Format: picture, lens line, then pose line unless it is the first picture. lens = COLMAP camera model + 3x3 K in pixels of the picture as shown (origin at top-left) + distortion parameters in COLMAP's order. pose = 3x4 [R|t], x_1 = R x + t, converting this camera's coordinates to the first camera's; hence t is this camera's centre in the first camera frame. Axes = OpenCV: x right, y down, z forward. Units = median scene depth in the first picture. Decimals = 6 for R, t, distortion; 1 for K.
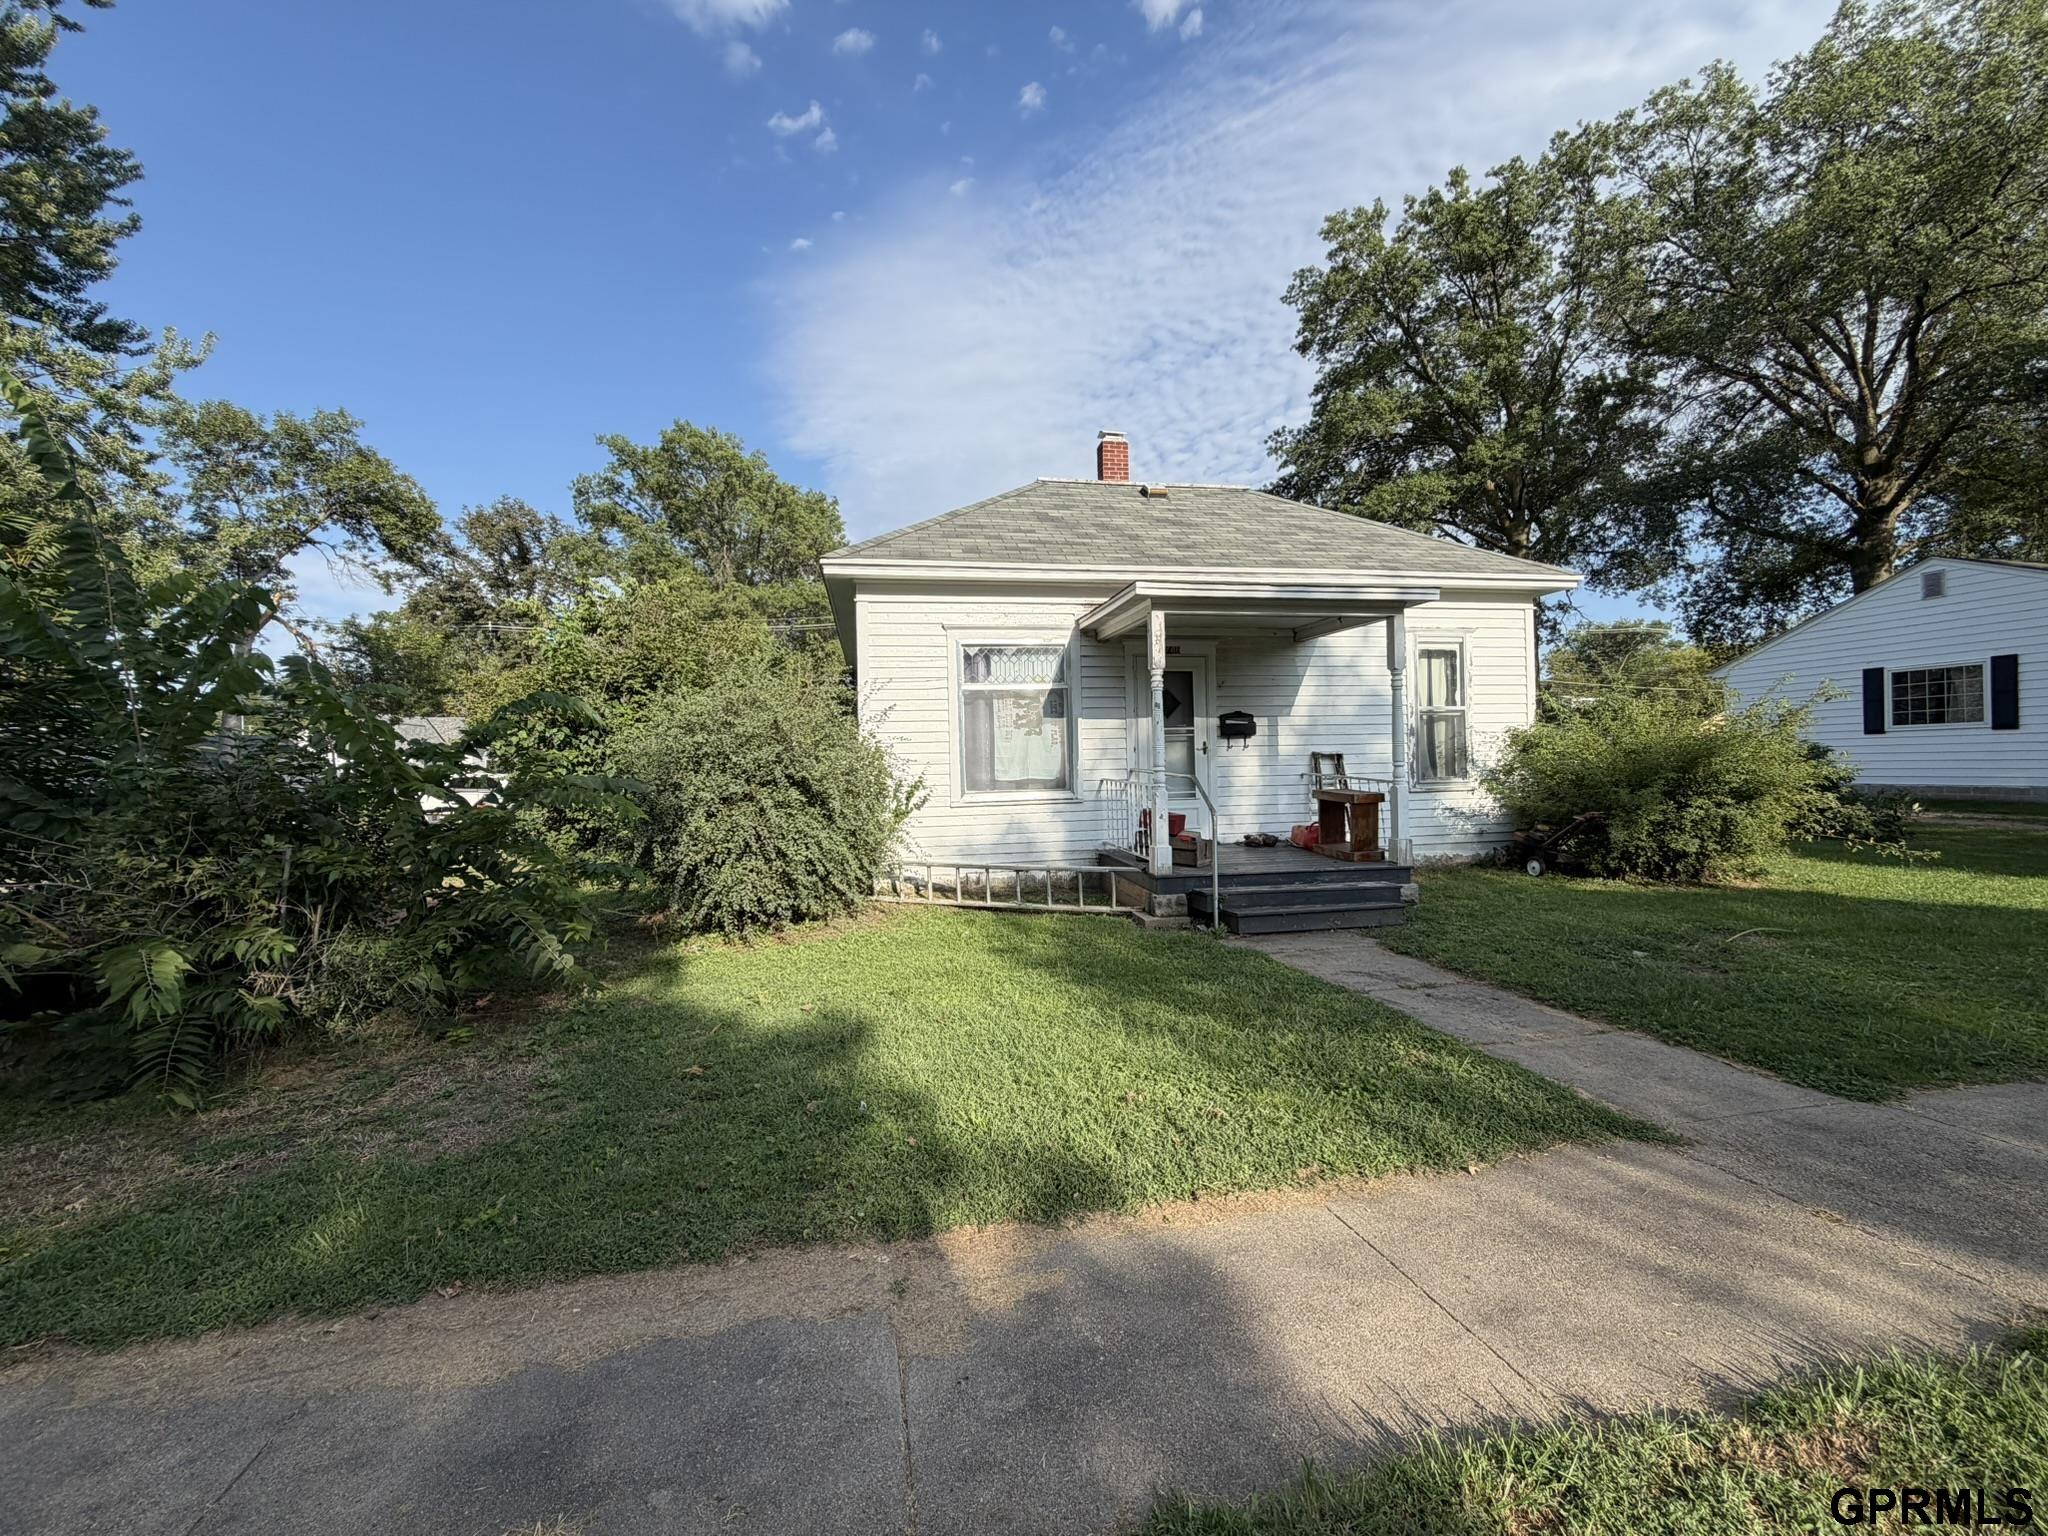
lens RADIAL K [[819.0, 0, 1032.3], [0, 819.0, 761.6], [0, 0, 1]] dist [-0.001005, -0.000114]
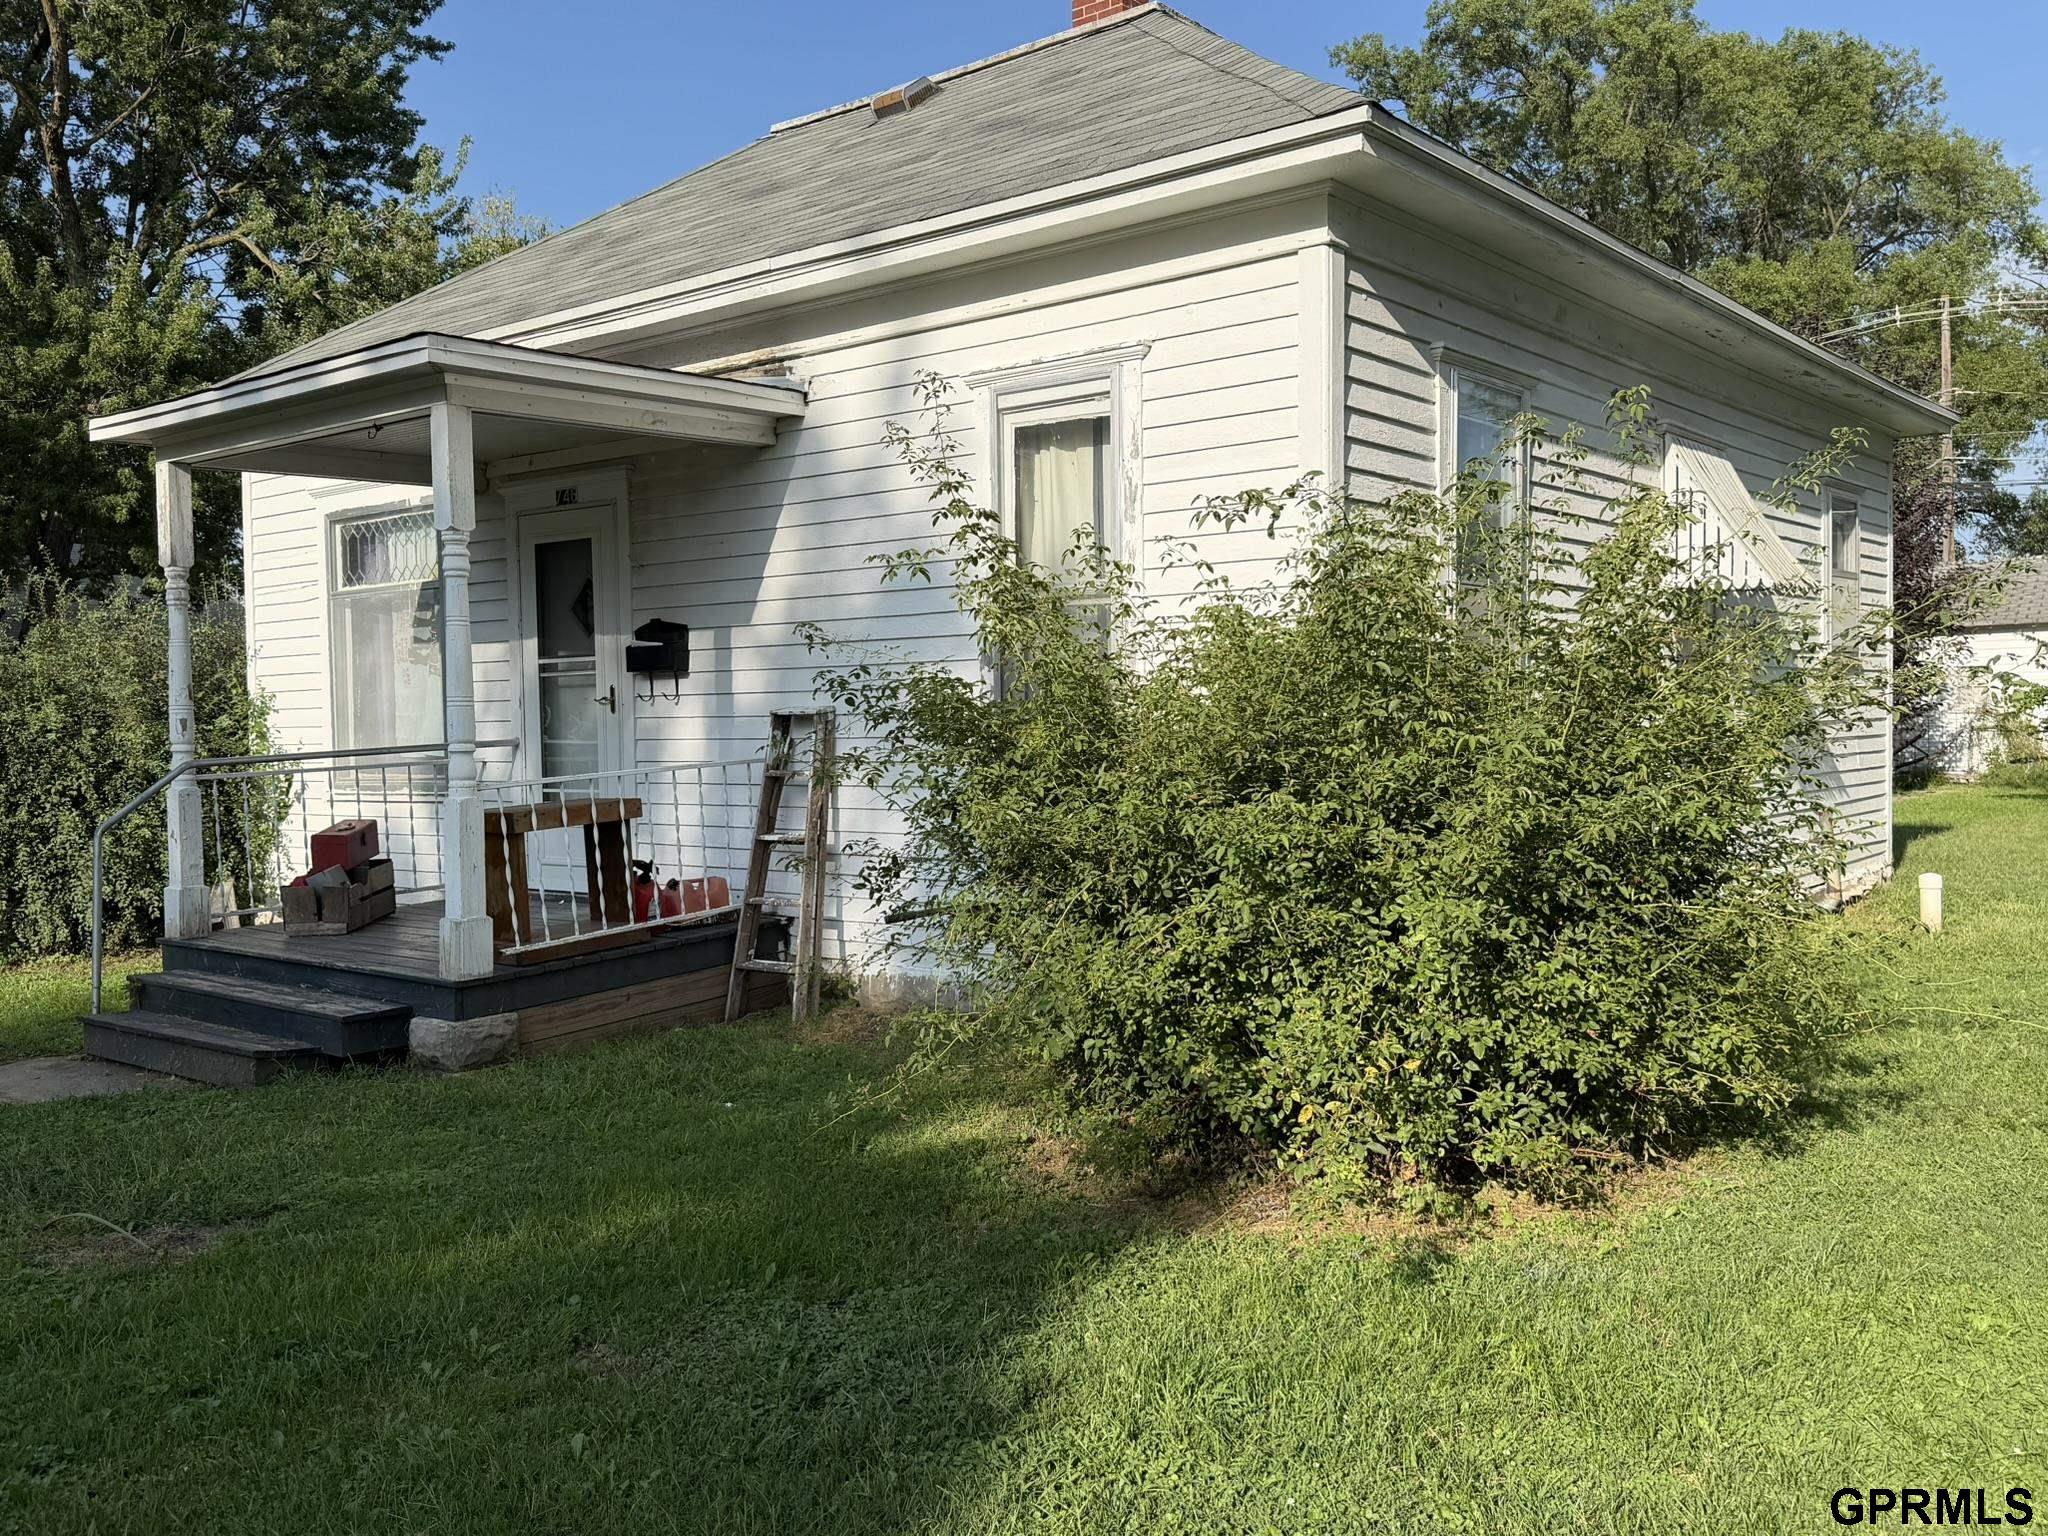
lens RADIAL K [[1780.5, 0, 1037.1], [0, 1780.5, 763.5], [0, 0, 1]] dist [0.118980, -0.203855]
pose [[0.651519, 0.031731, -0.757969, 1.129258], [0.003441, 0.998991, 0.044778, -0.024728], [0.758625, -0.031782, 0.650752, 0.504290]]
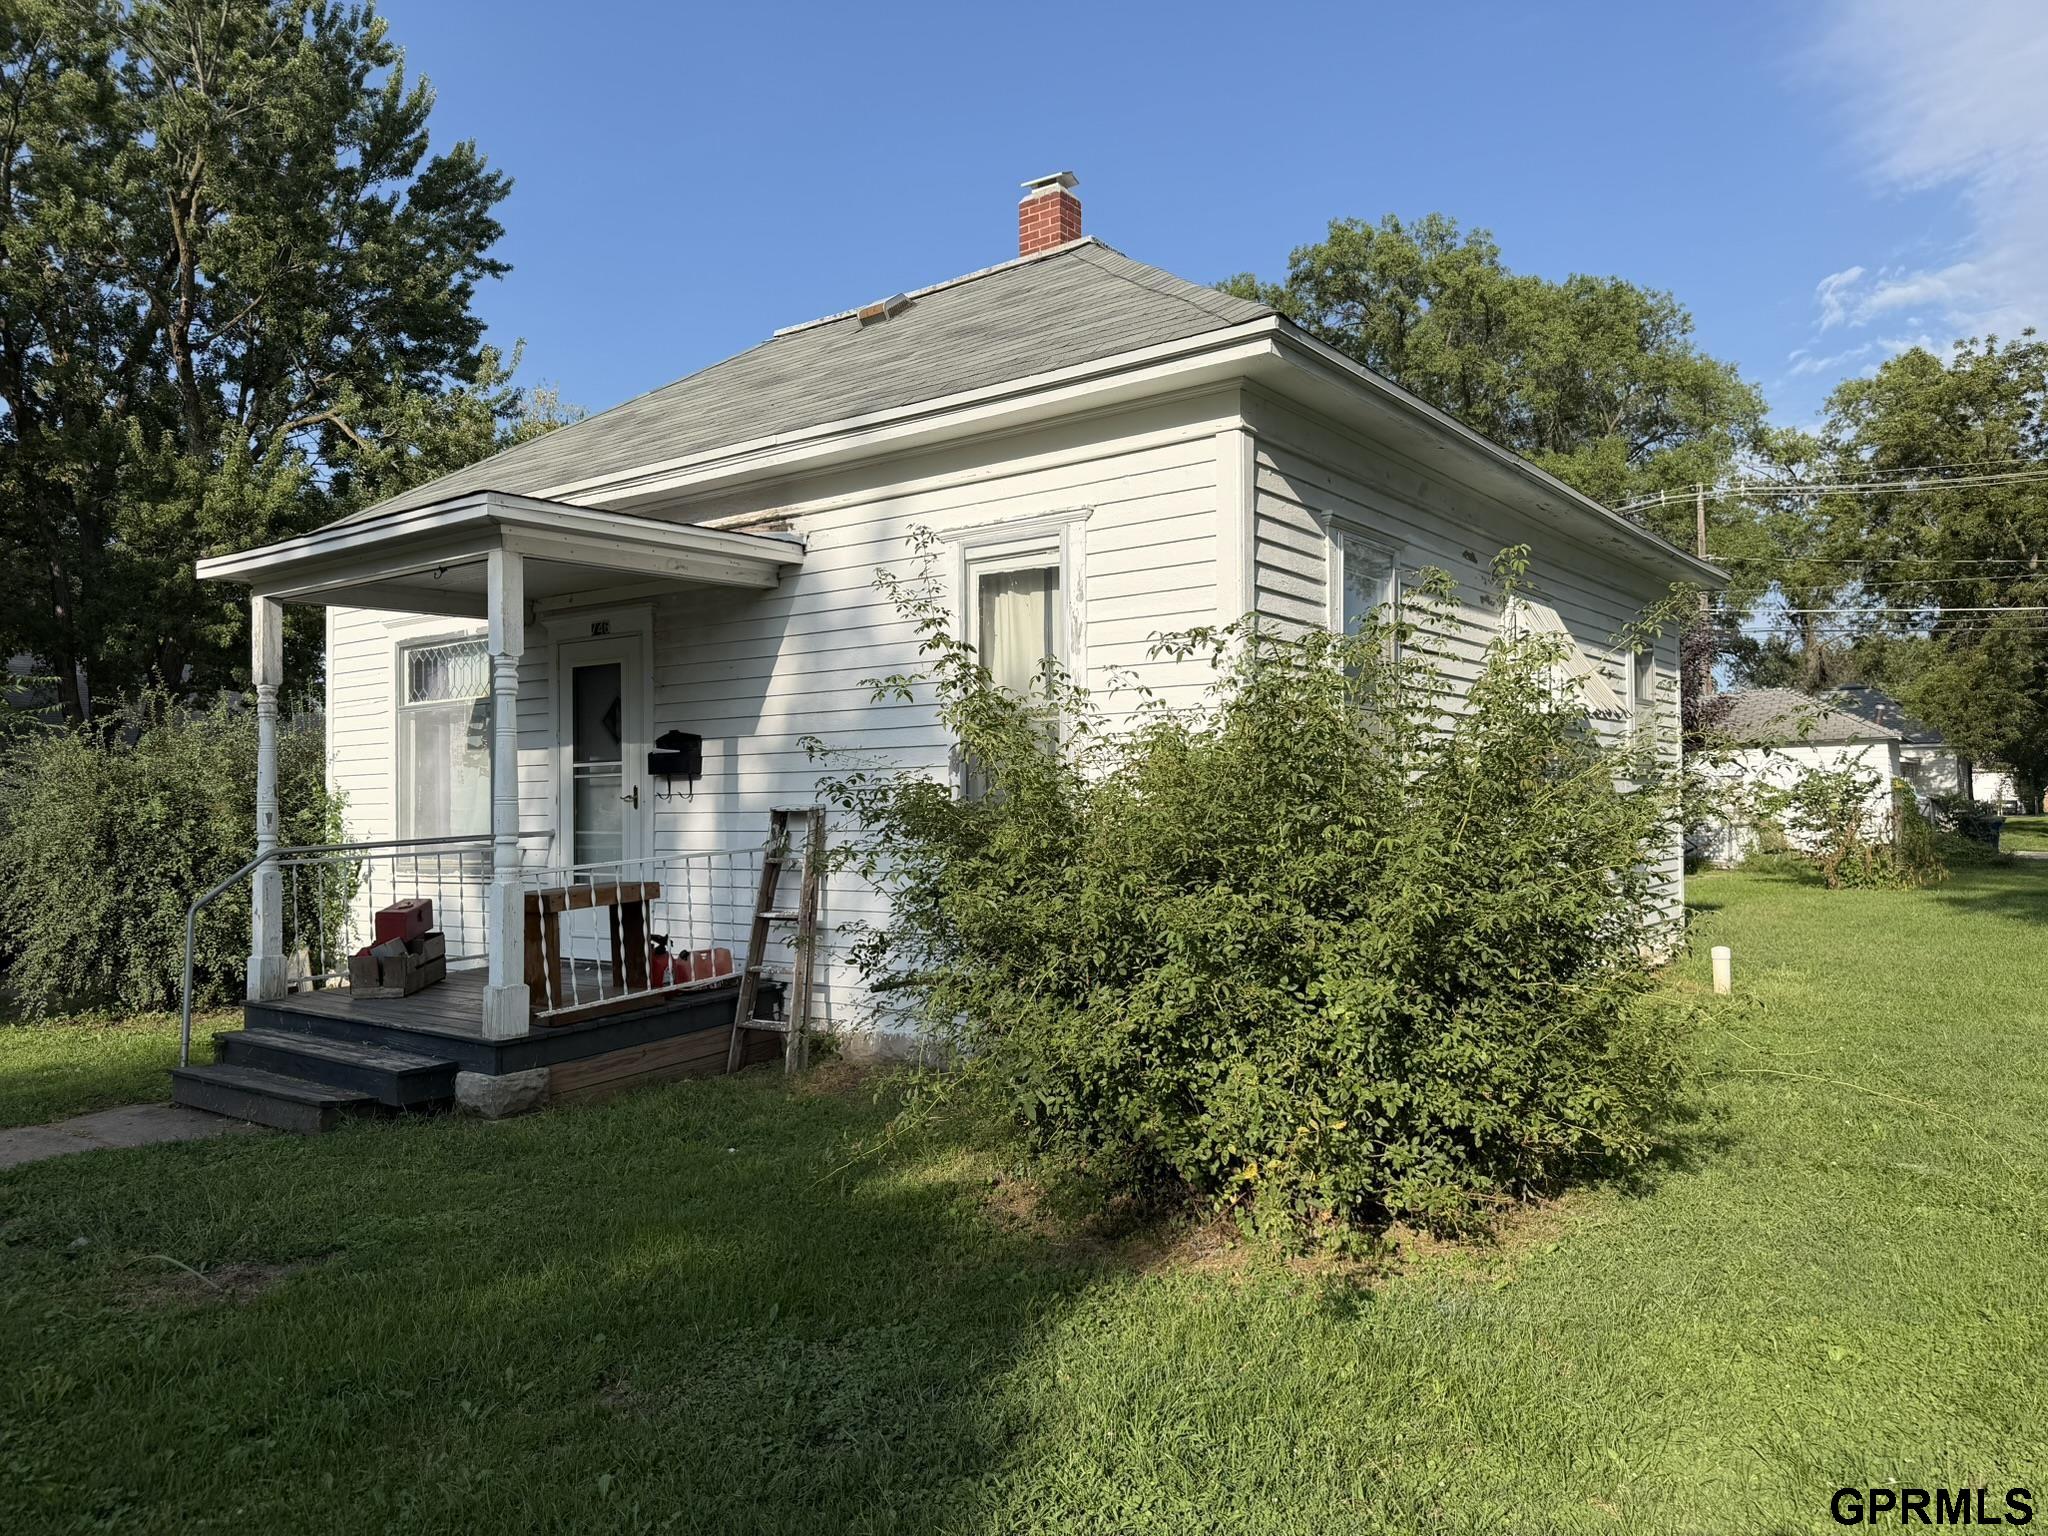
lens RADIAL K [[1442.8, 0, 1024.0], [0, 1442.8, 768.0], [0, 0, 1]] dist [0.105227, -0.159648]
pose [[0.675811, -0.005493, -0.737055, 1.101753], [-0.002975, 0.999944, -0.010180, -0.027087], [0.737069, 0.009072, 0.675756, 0.513846]]
